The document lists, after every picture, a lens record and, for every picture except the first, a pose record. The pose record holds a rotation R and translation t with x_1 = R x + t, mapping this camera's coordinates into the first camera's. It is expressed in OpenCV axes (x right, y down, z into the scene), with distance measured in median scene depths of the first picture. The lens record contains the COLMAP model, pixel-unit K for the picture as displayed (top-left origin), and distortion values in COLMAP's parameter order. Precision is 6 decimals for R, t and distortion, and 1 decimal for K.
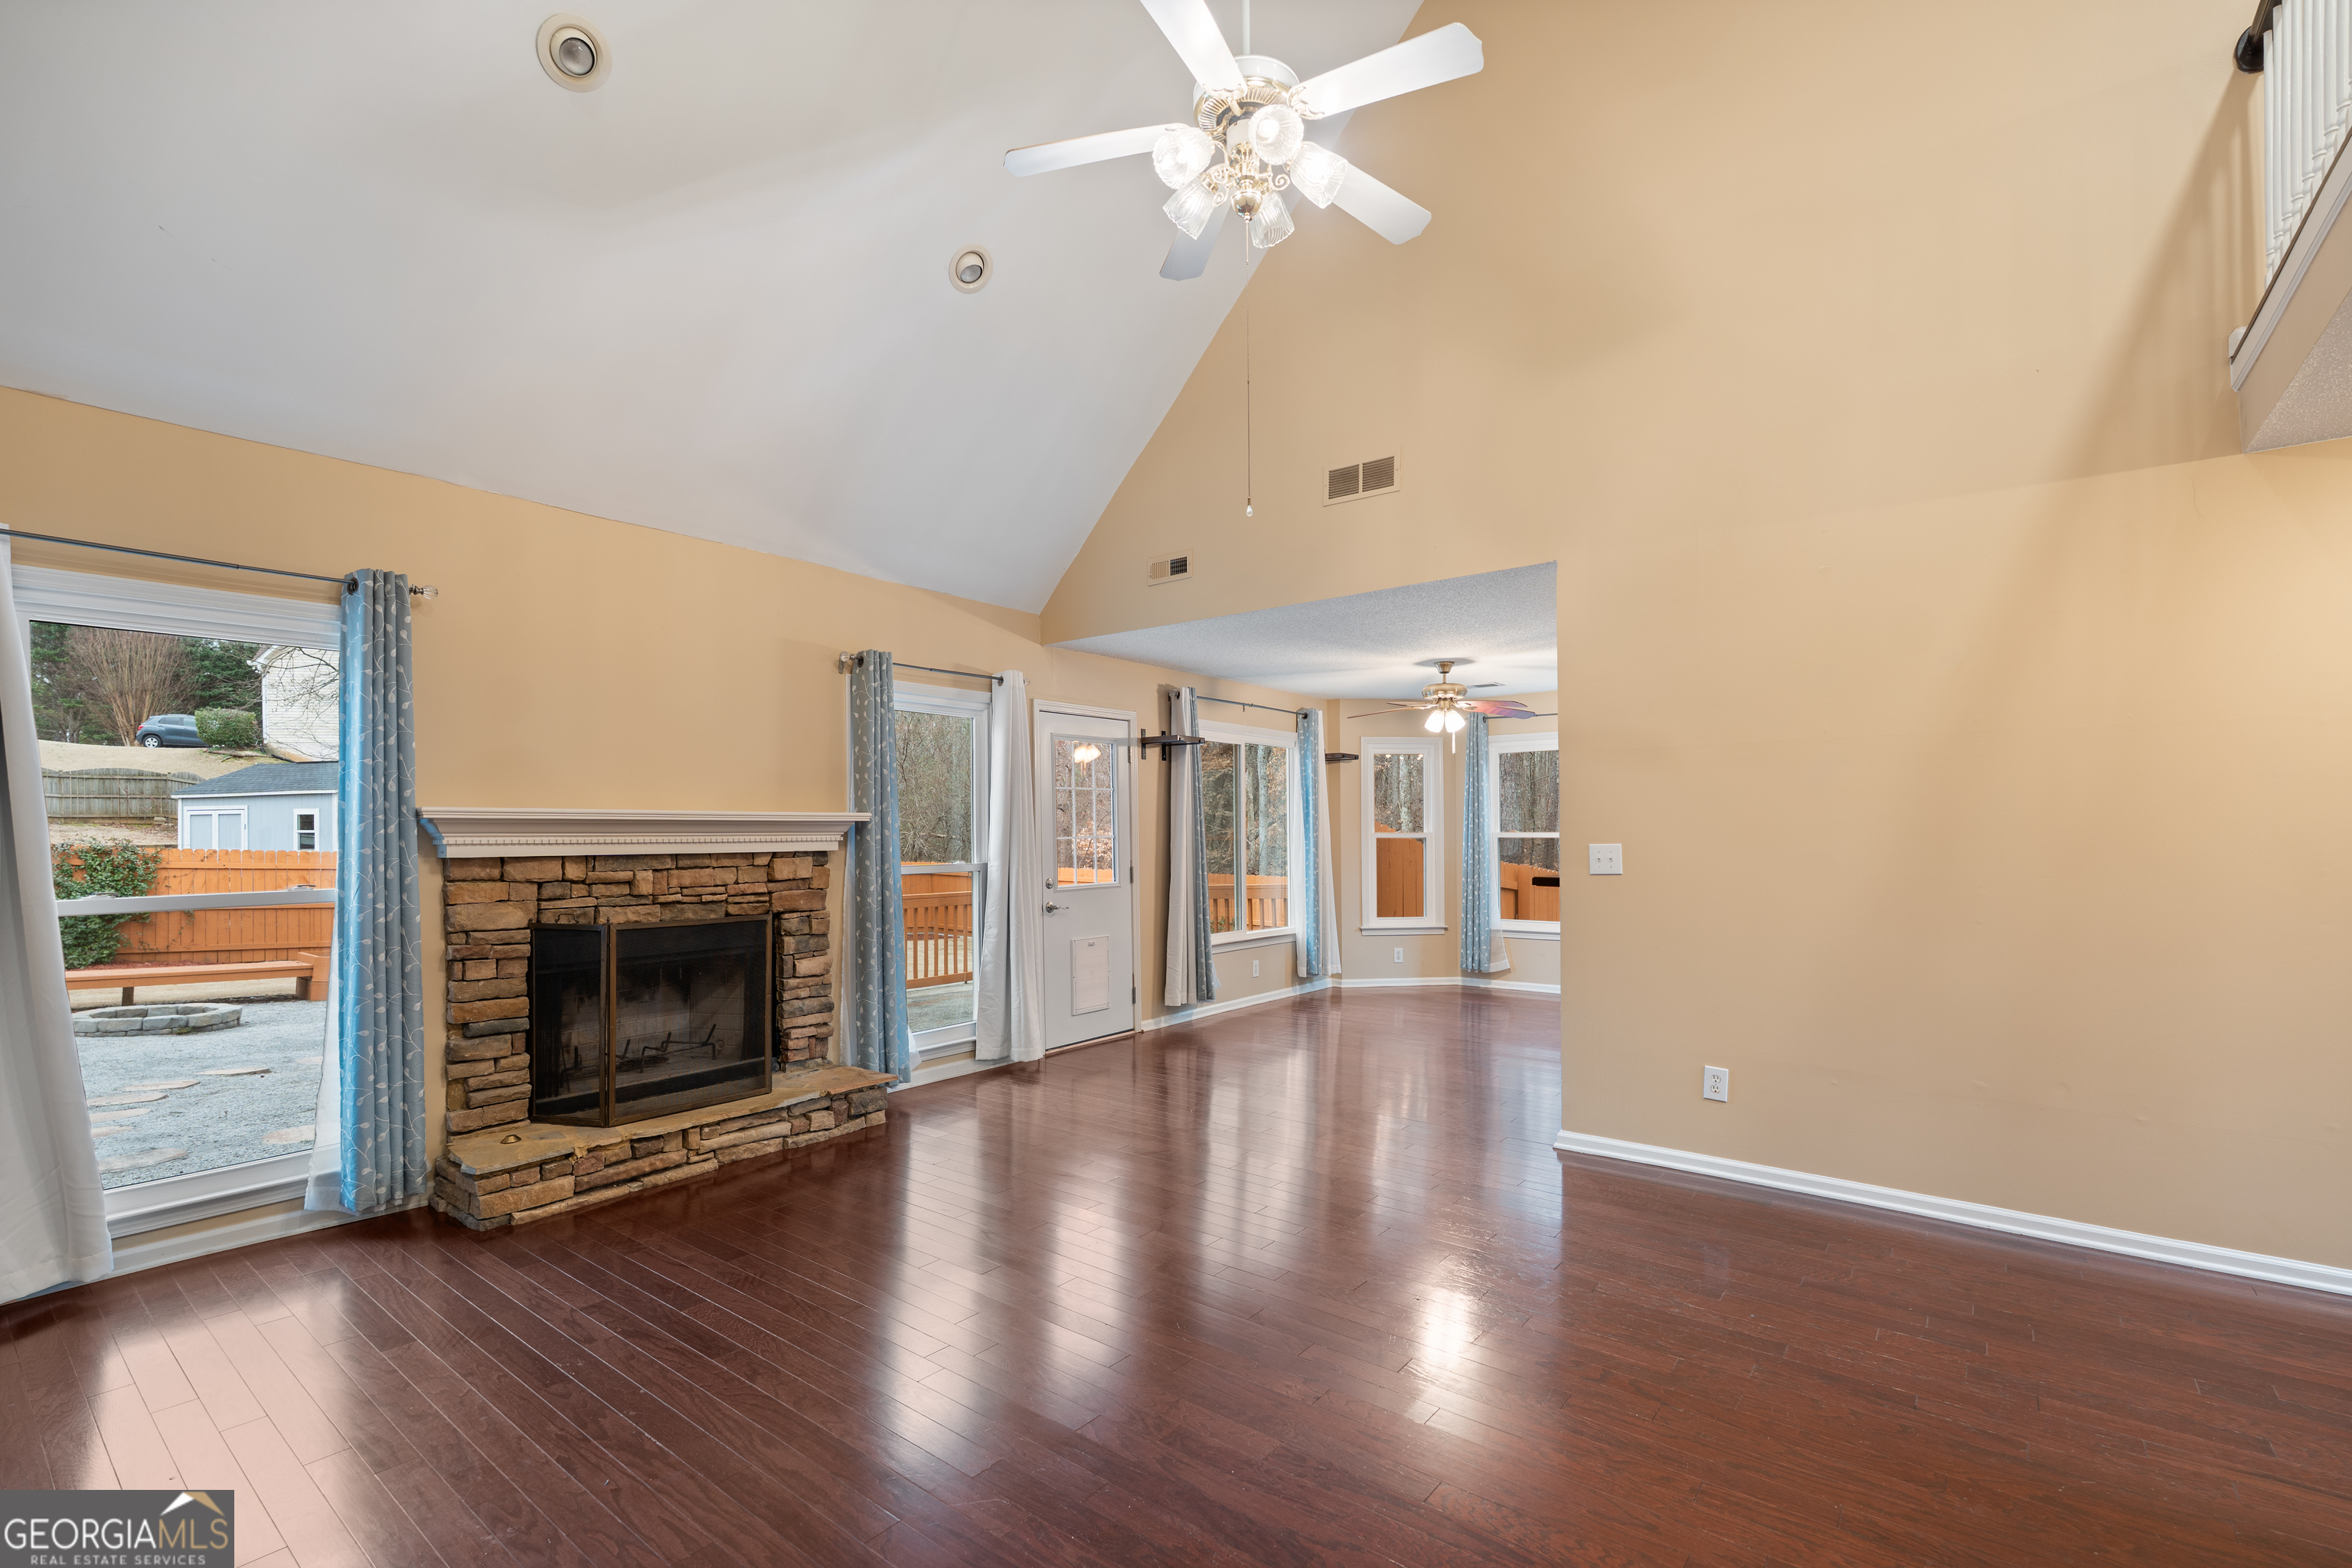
lens RADIAL K [[1052.8, 0, 1188.3], [0, 1052.8, 804.4], [0, 0, 1]] dist [-0.003618, -0.000316]
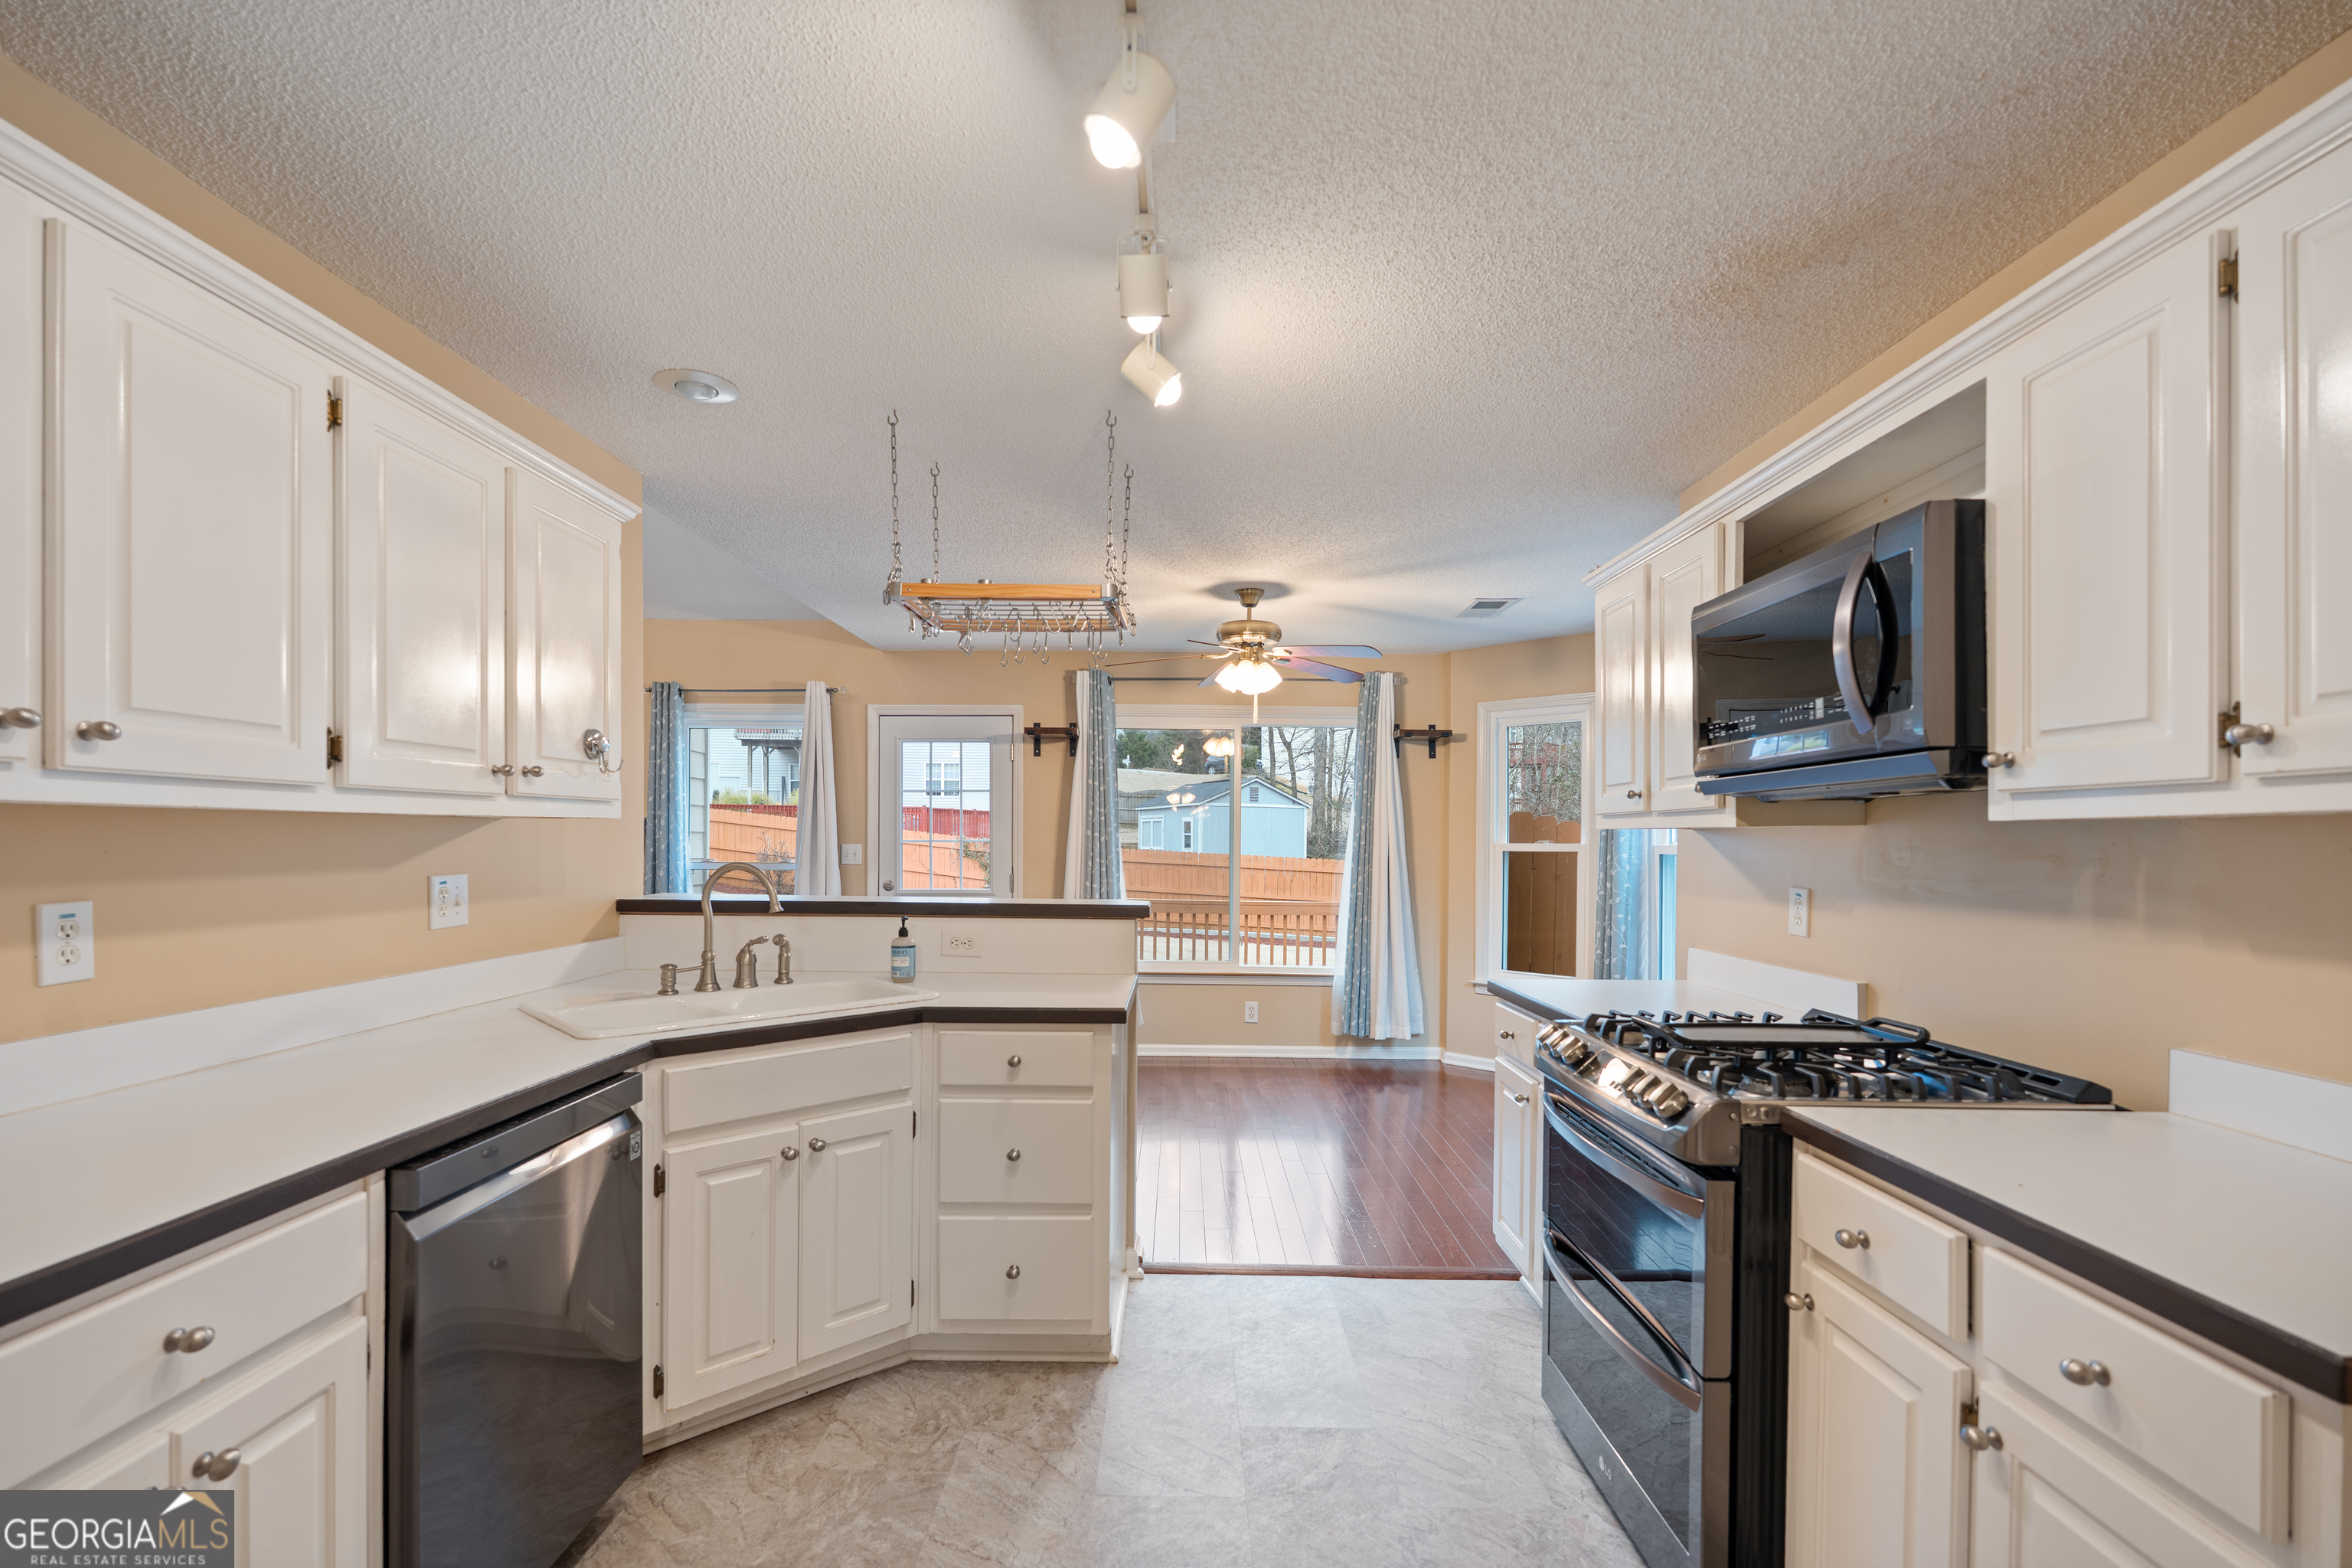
lens RADIAL K [[1052.8, 0, 1163.9], [0, 1052.8, 835.6], [0, 0, 1]] dist [-0.003618, -0.000316]
pose [[0.601438, 0.008225, -0.798877, 0.652150], [0.010267, 0.999785, 0.018023, 0.009123], [0.798854, -0.019042, 0.601224, 0.477360]]
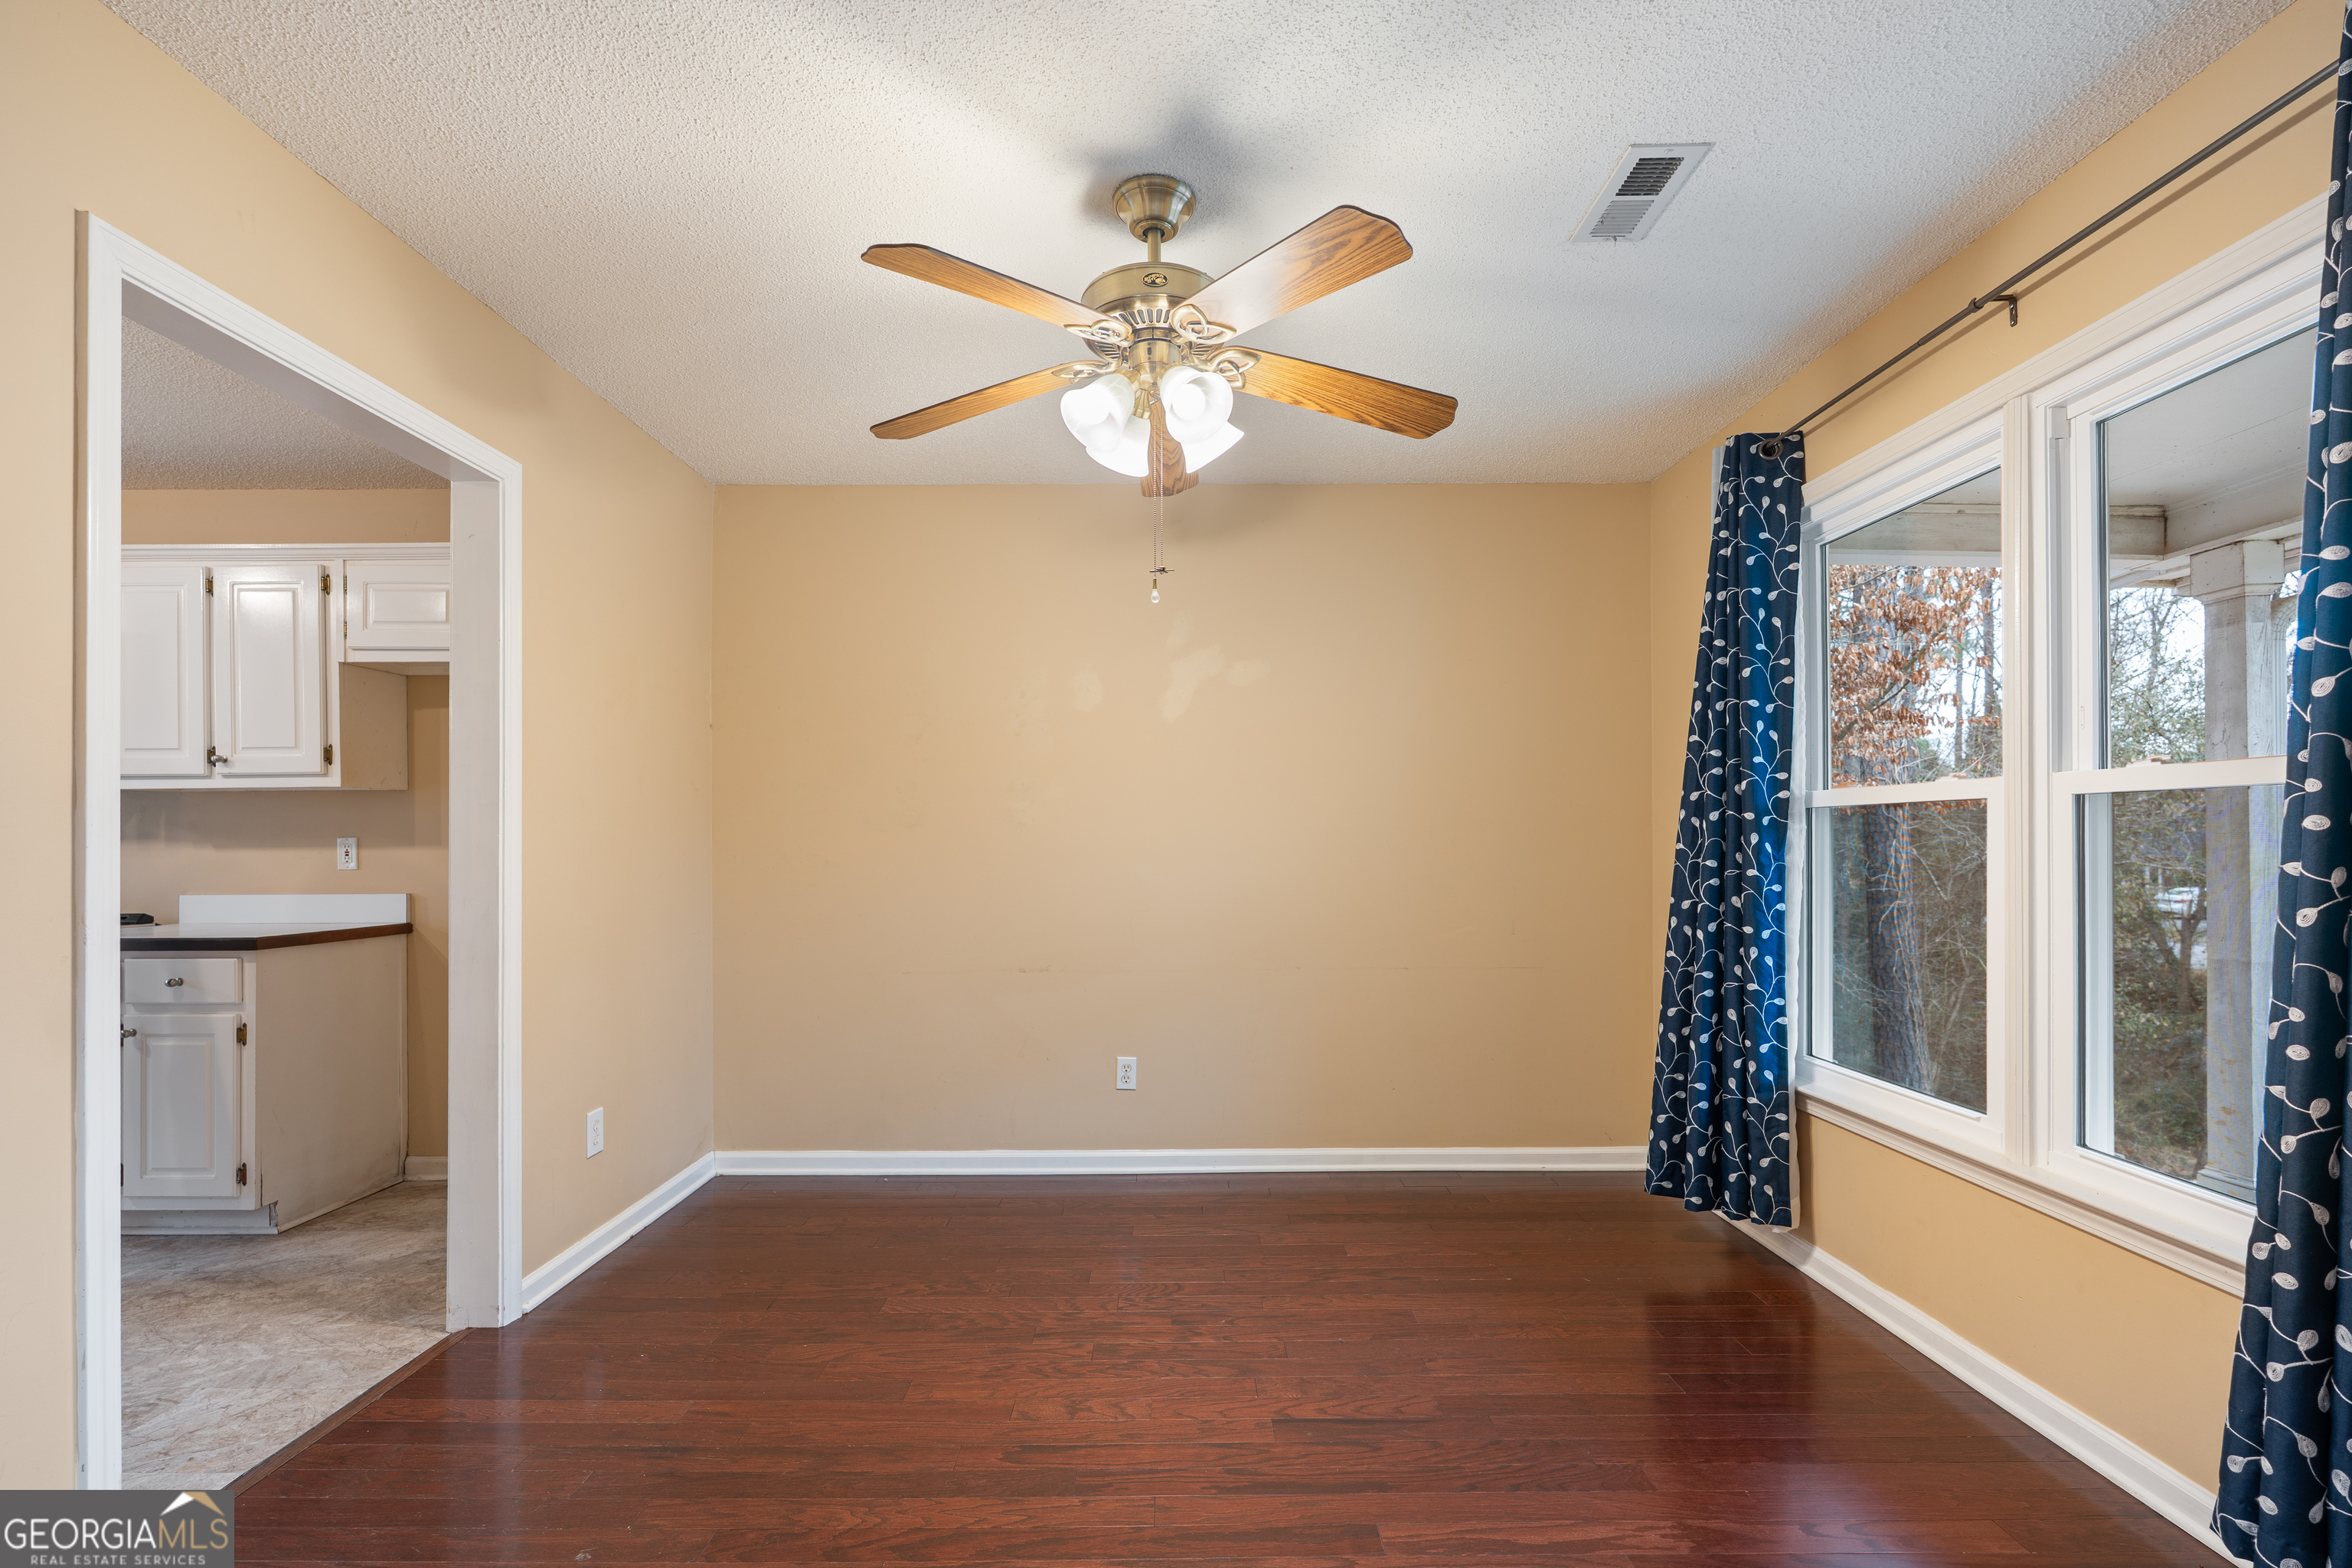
lens RADIAL K [[1052.8, 0, 1160.0], [0, 1052.8, 833.3], [0, 0, 1]] dist [-0.003618, -0.000316]
pose [[0.794126, 0.000641, 0.607753, 0.669221], [-0.010307, 0.999870, 0.012414, 0.019613], [-0.607666, -0.016122, 0.794029, 0.124896]]
